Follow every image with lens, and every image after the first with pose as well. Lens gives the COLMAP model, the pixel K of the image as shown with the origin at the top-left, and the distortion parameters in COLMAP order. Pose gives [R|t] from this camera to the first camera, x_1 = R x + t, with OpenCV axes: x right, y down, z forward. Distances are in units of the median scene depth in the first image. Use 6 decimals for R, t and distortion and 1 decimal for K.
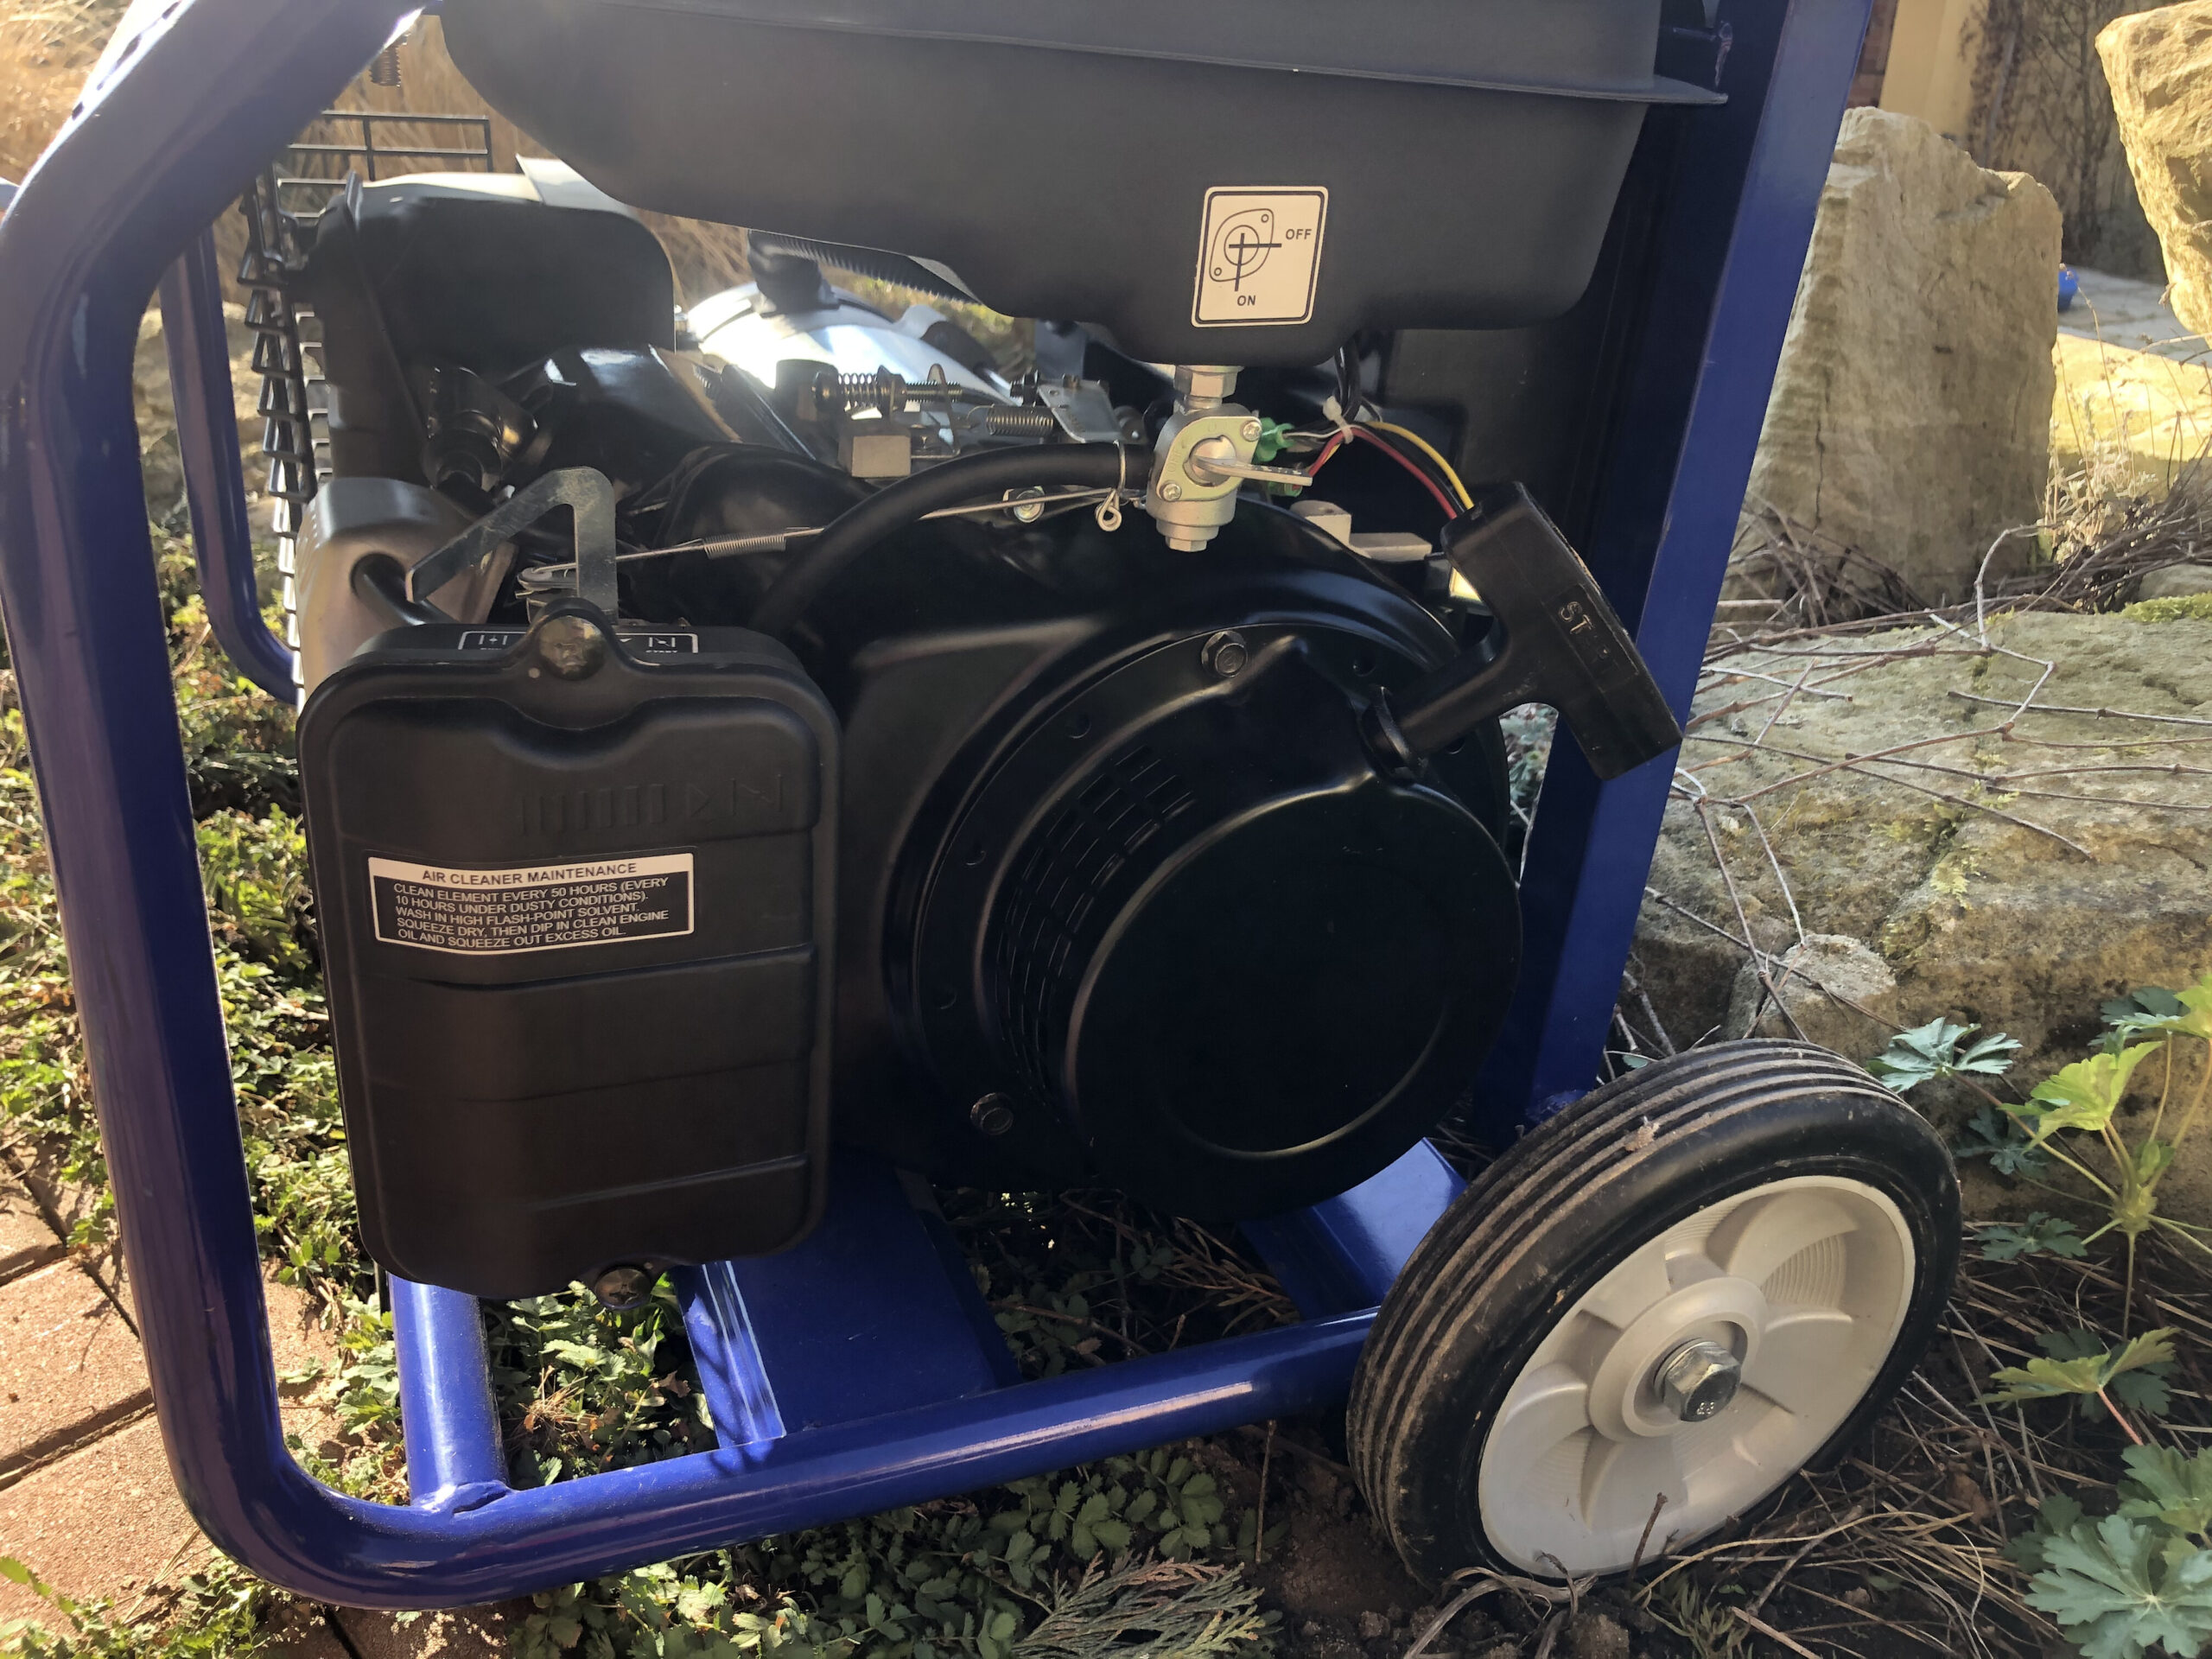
lens RADIAL K [[1813.9, 0, 1104.8], [0, 1813.9, 834.5], [0, 0, 1]] dist [0.008912, 0.003323]
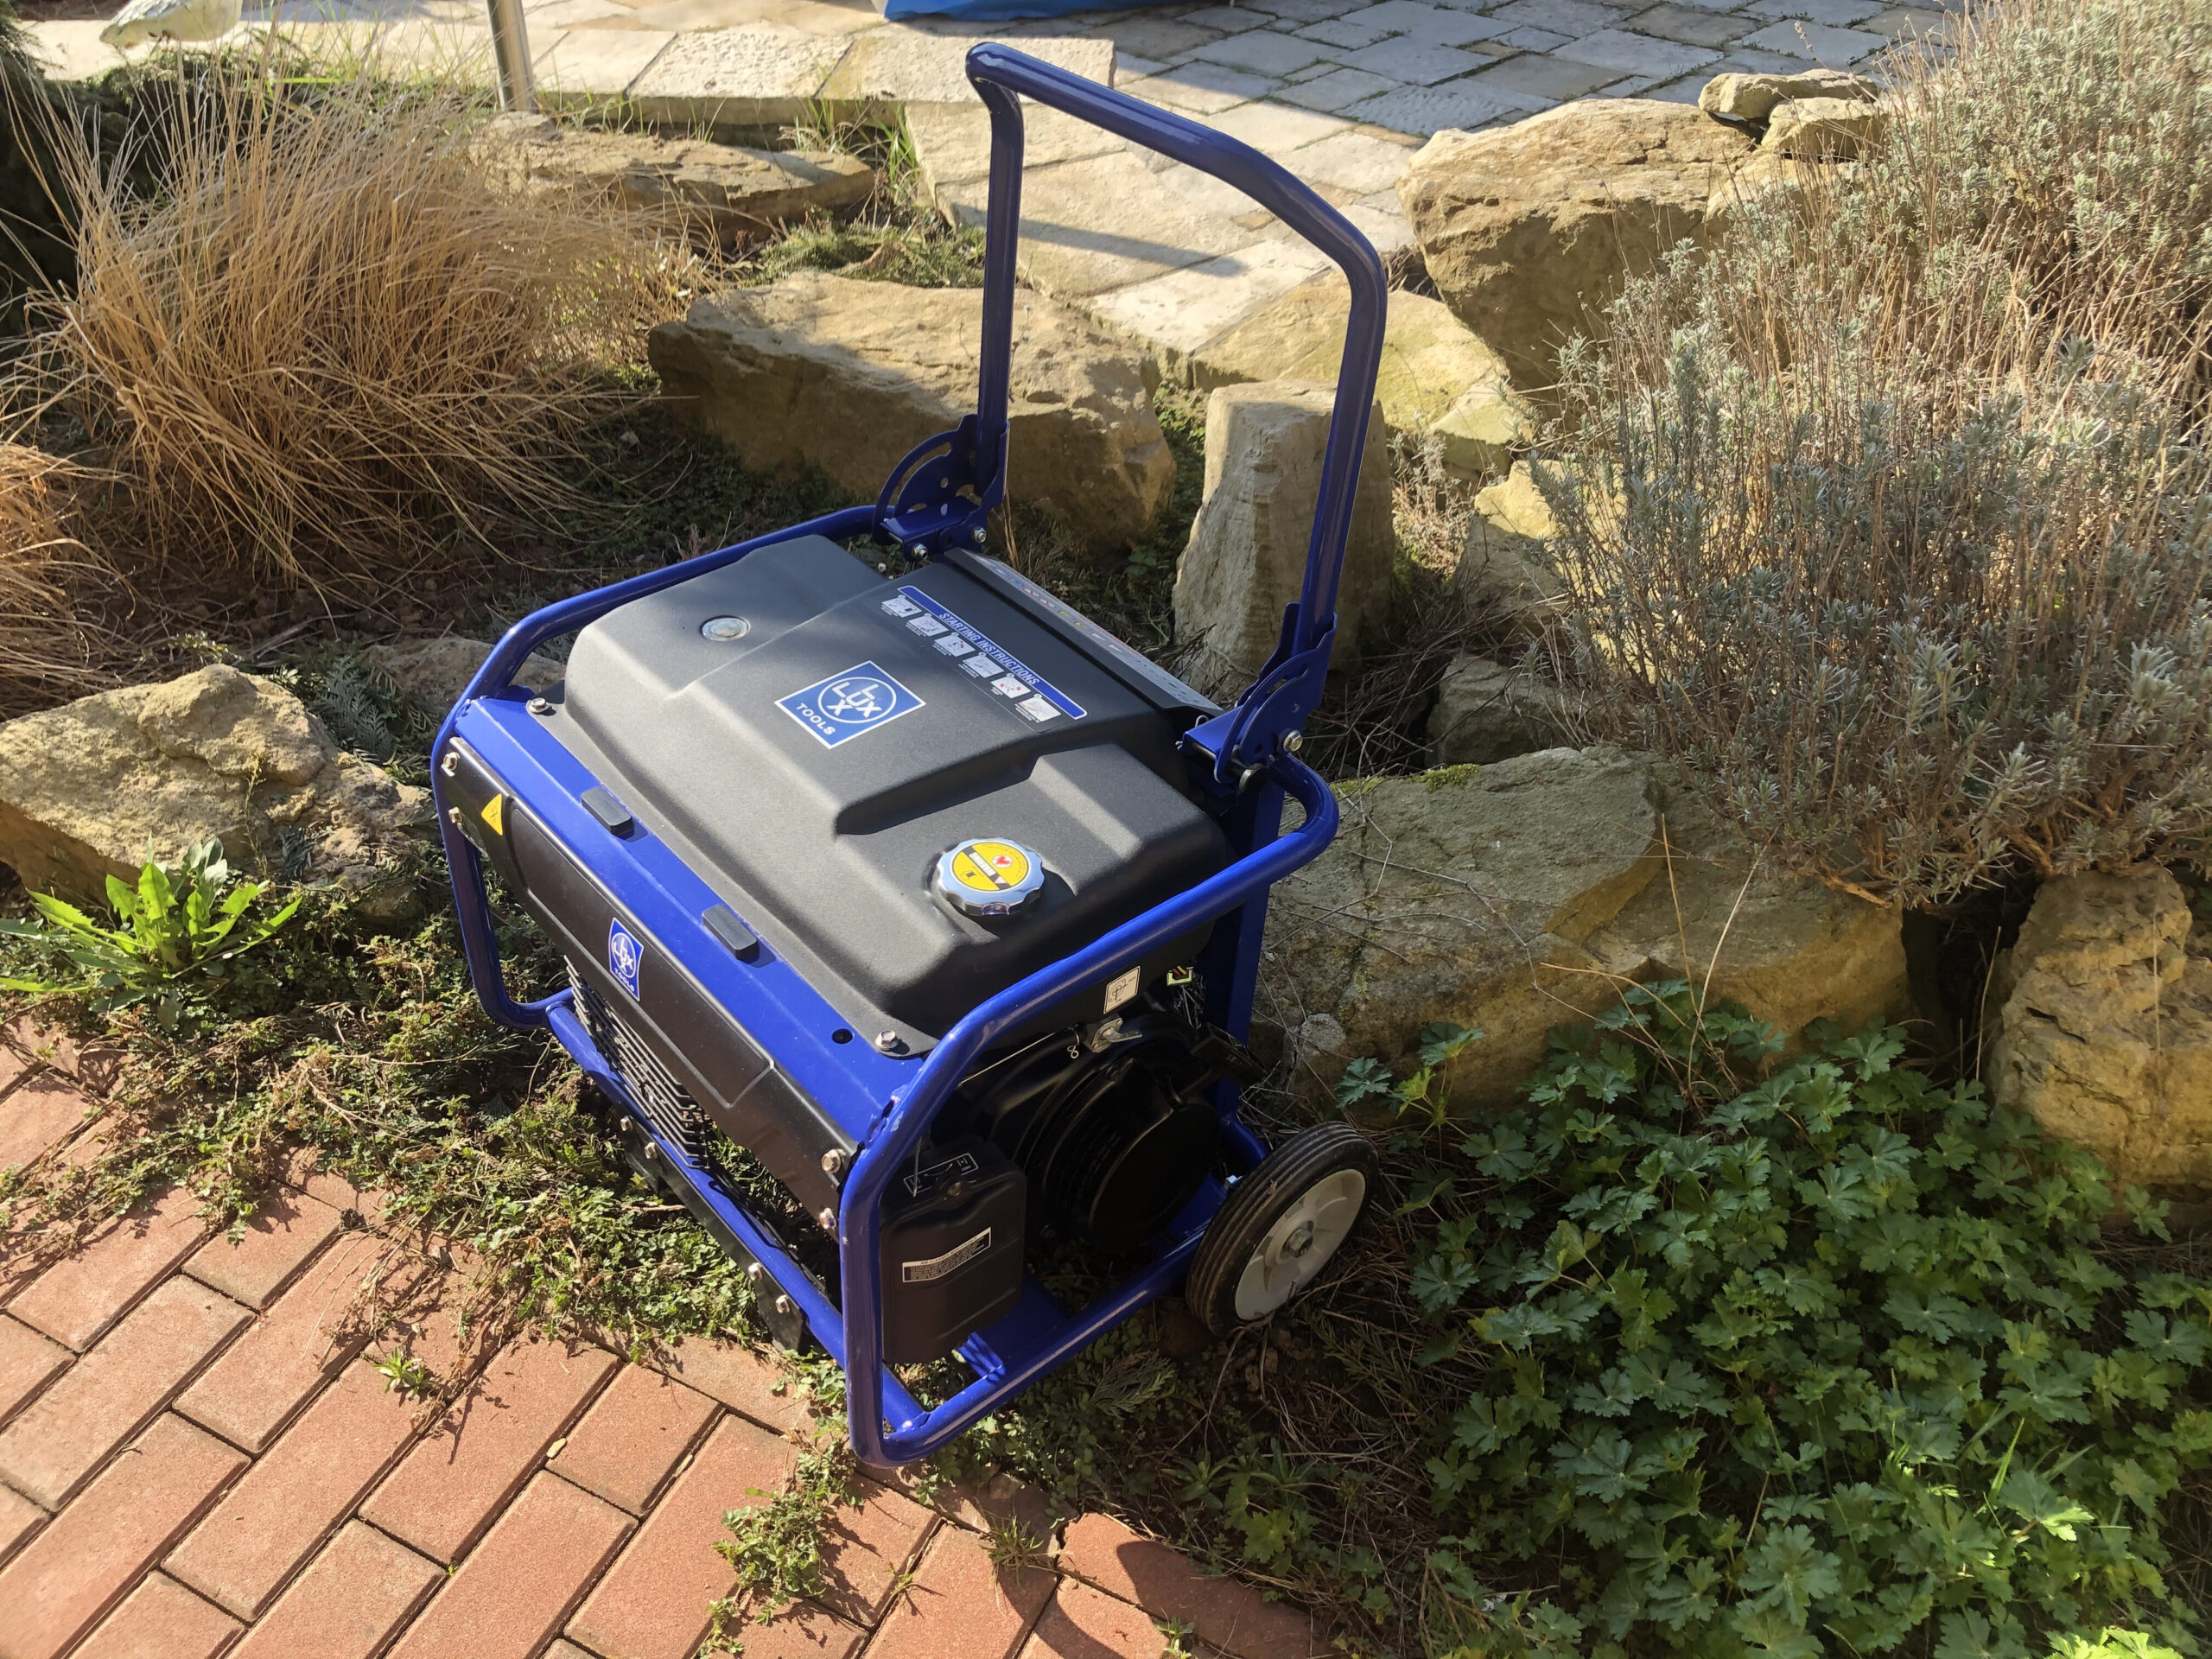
lens RADIAL K [[1815.0, 0, 1105.6], [0, 1815.0, 823.6], [0, 0, 1]] dist [0.010708, 0.010324]
pose [[0.945154, -0.226158, 0.235660, -0.455919], [0.165775, 0.953819, 0.250494, -1.035824], [-0.281429, -0.197689, 0.938998, -1.375893]]
